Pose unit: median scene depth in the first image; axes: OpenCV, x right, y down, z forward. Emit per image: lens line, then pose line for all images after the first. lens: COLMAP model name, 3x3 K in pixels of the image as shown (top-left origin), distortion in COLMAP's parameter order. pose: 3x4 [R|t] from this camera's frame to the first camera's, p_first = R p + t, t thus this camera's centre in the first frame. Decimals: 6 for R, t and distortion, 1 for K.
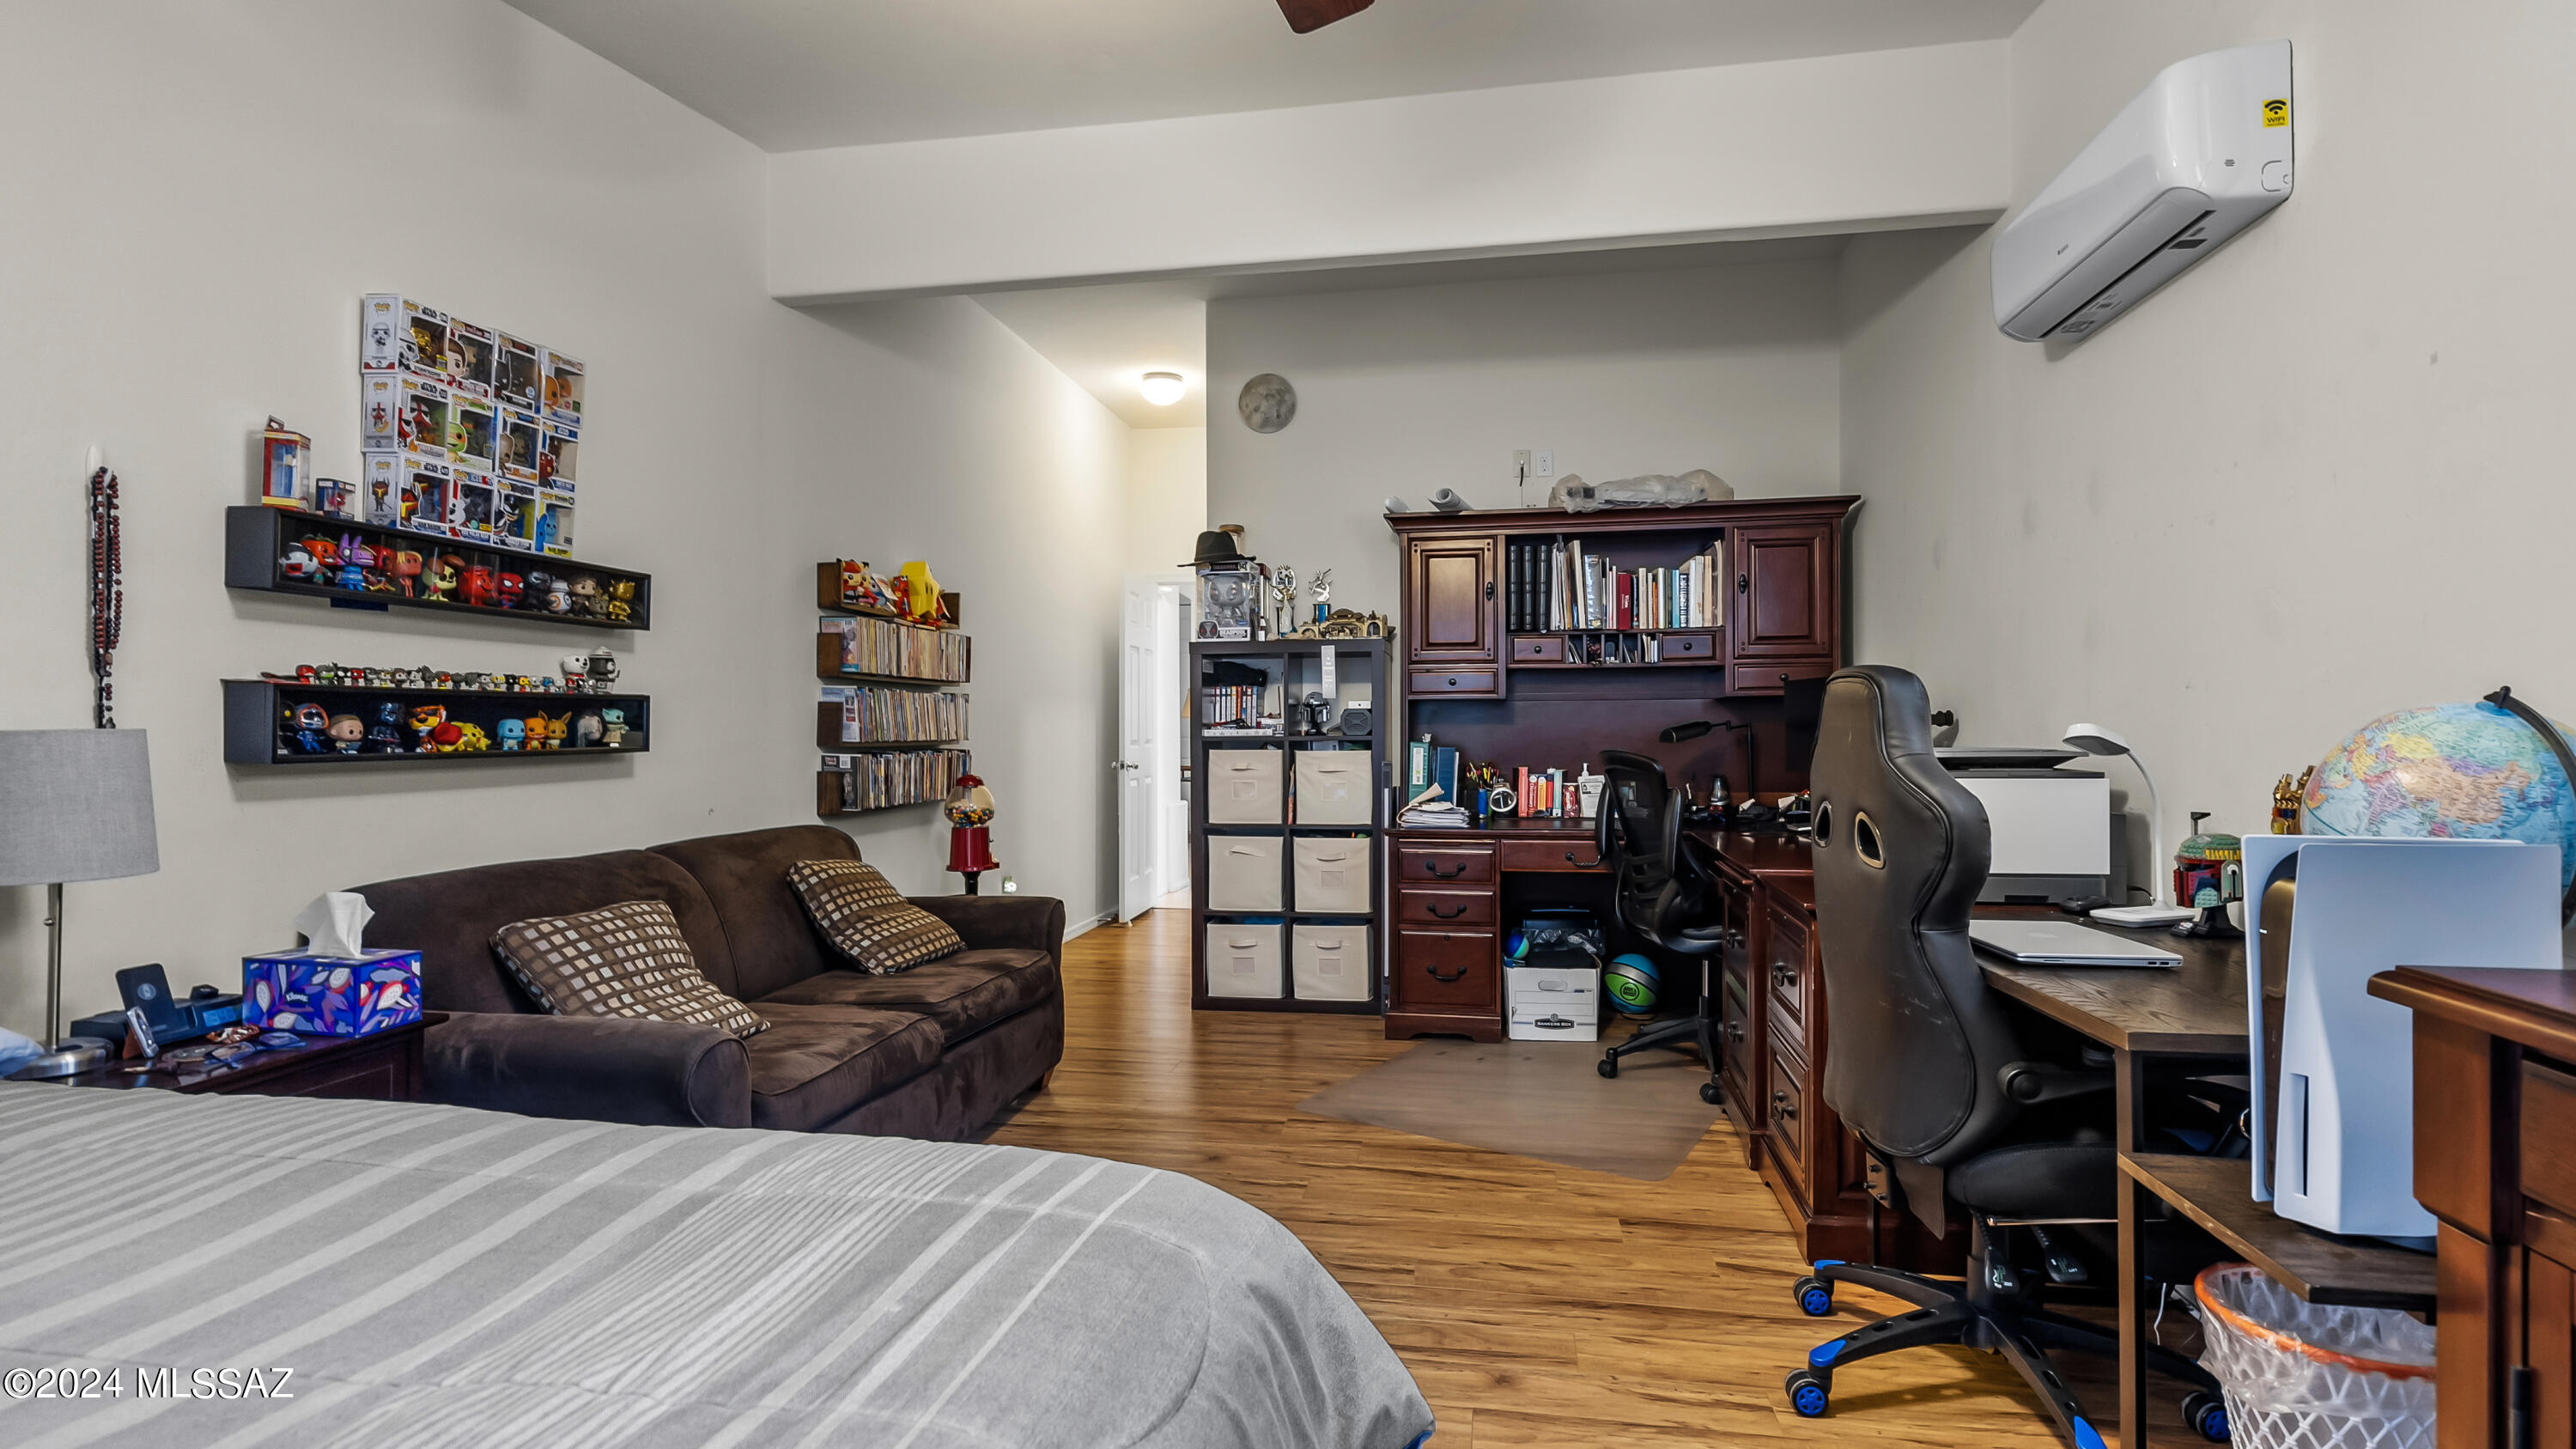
lens RADIAL K [[1260.9, 0, 1286.2], [0, 1260.9, 720.3], [0, 0, 1]] dist [0.000046, 0.000003]
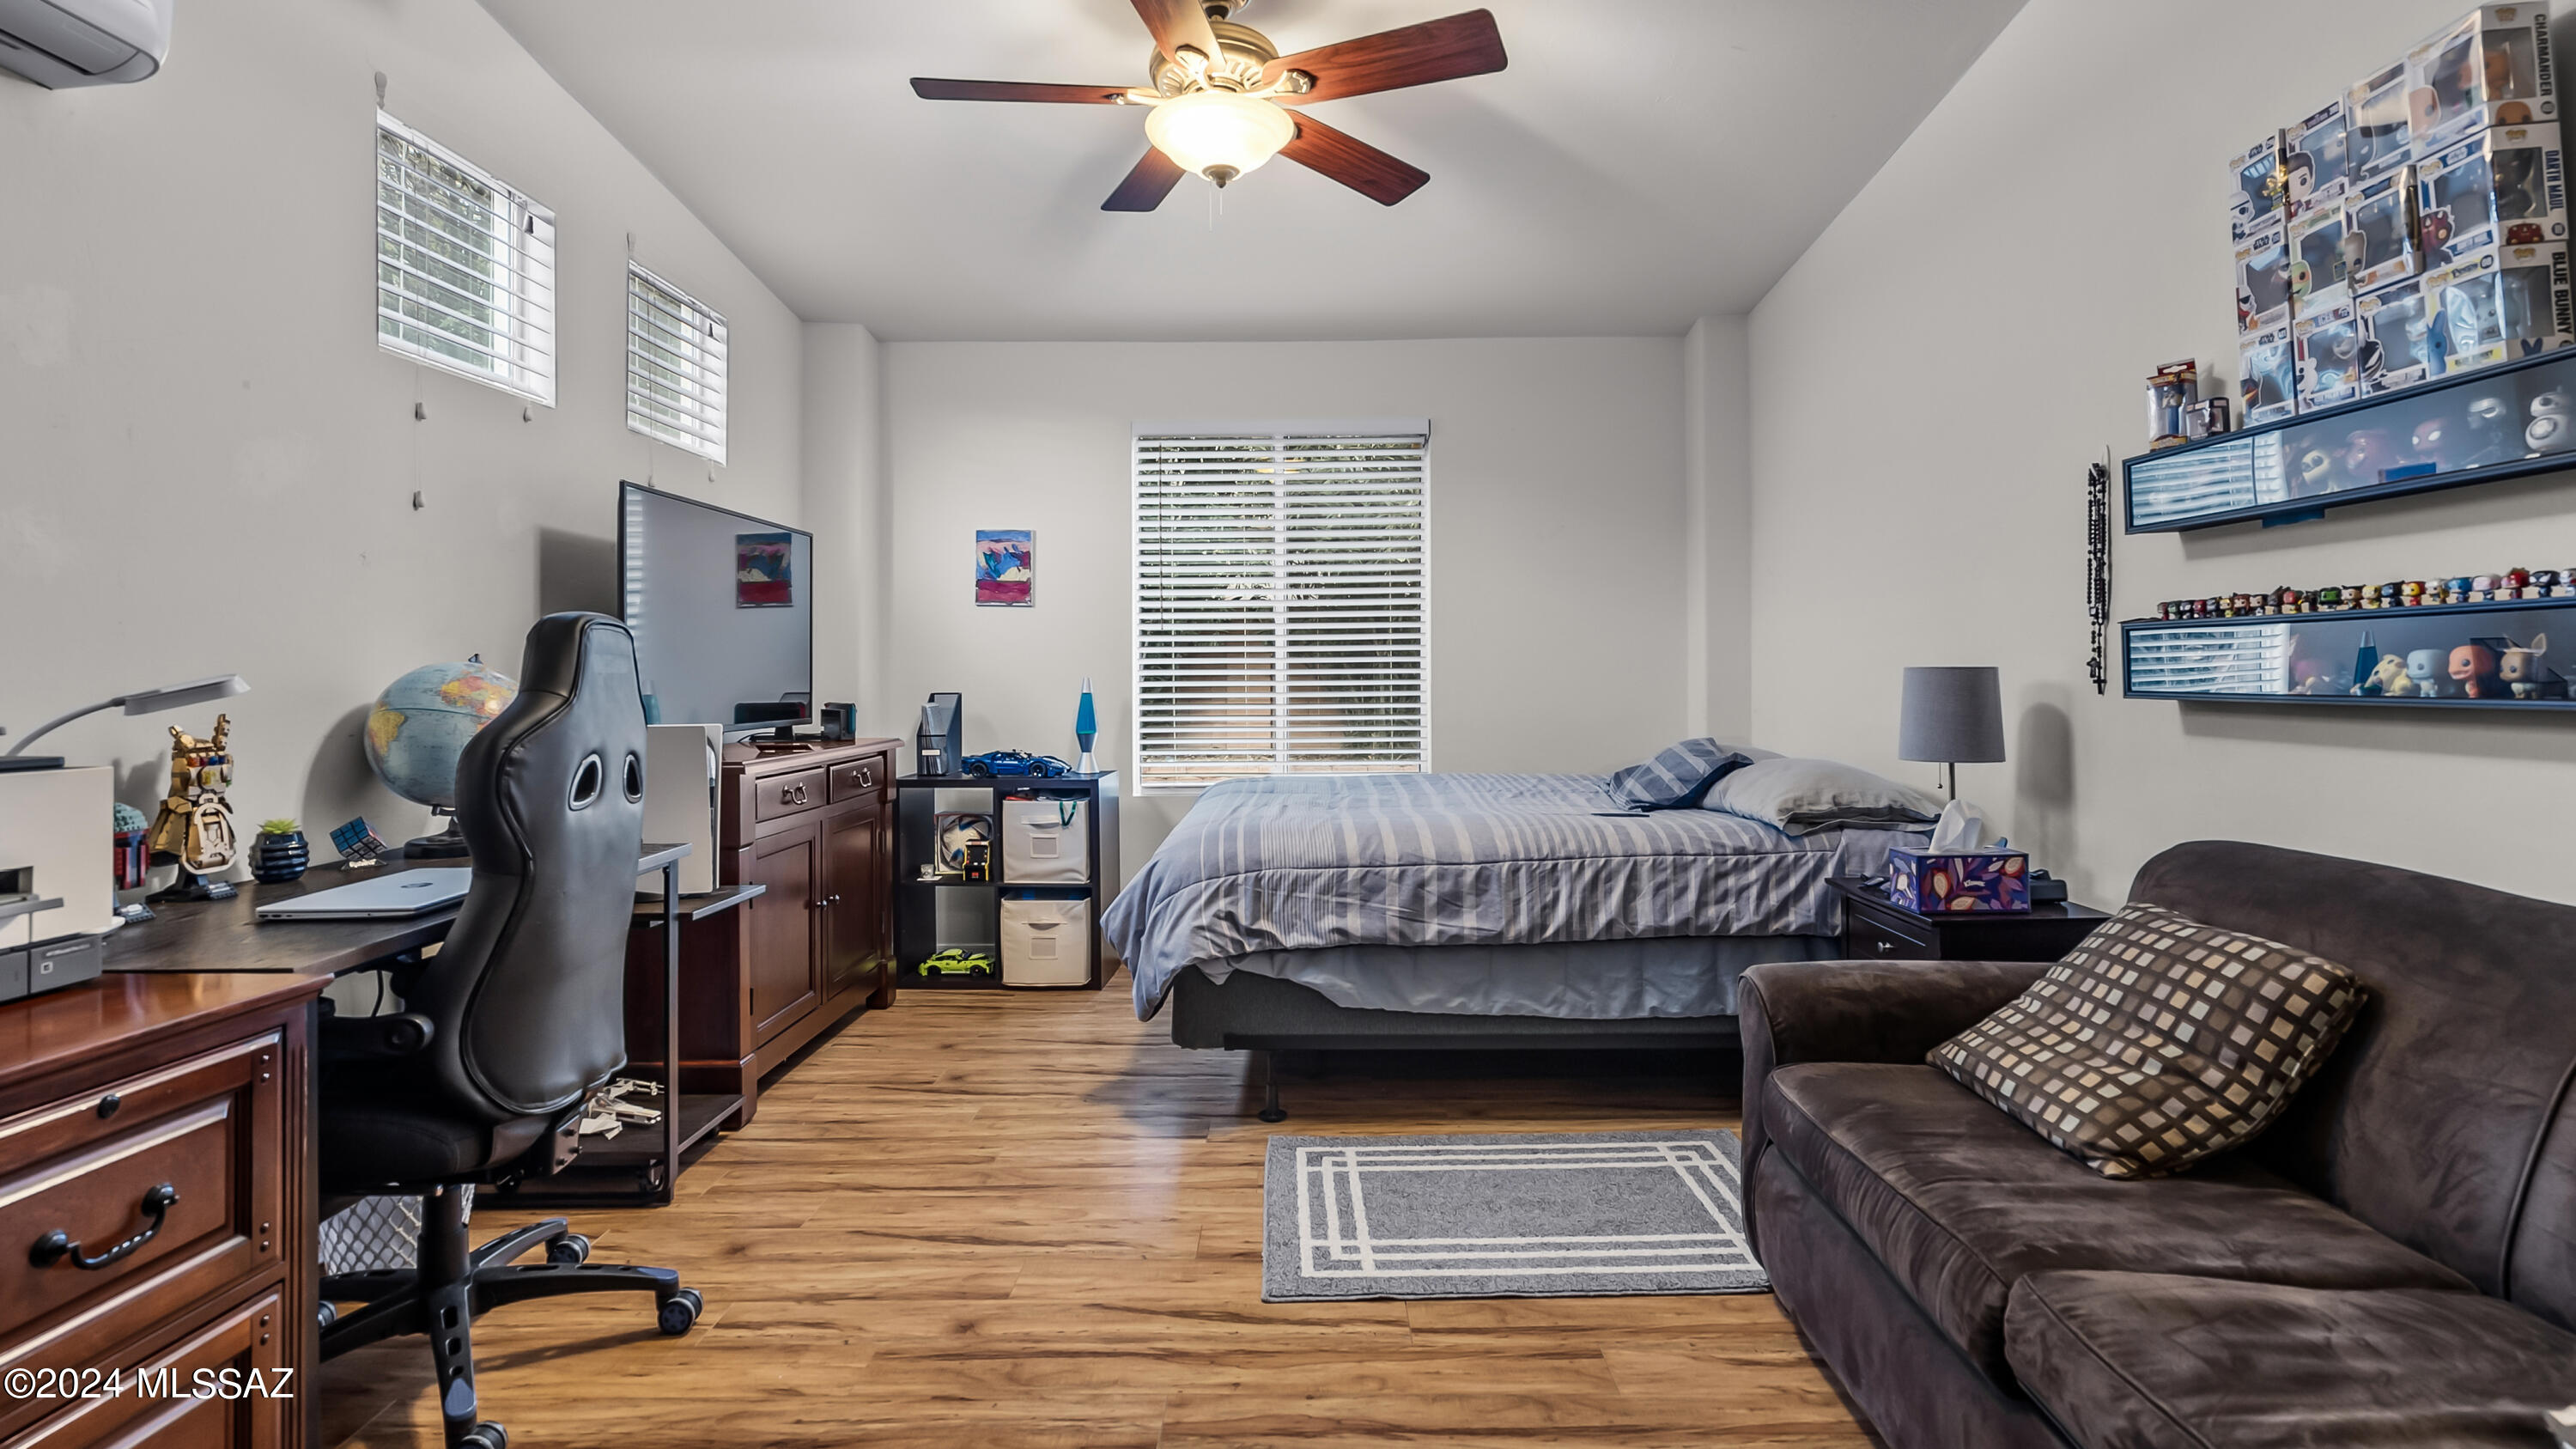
lens RADIAL K [[1187.6, 0, 1289.5], [0, 1187.6, 700.6], [0, 0, 1]] dist [0.000546, 0.000106]
pose [[-0.985783, 0.008350, -0.167814, 0.061626], [0.006455, 0.999909, 0.011831, 0.015772], [0.167898, 0.010579, -0.985748, 1.674735]]
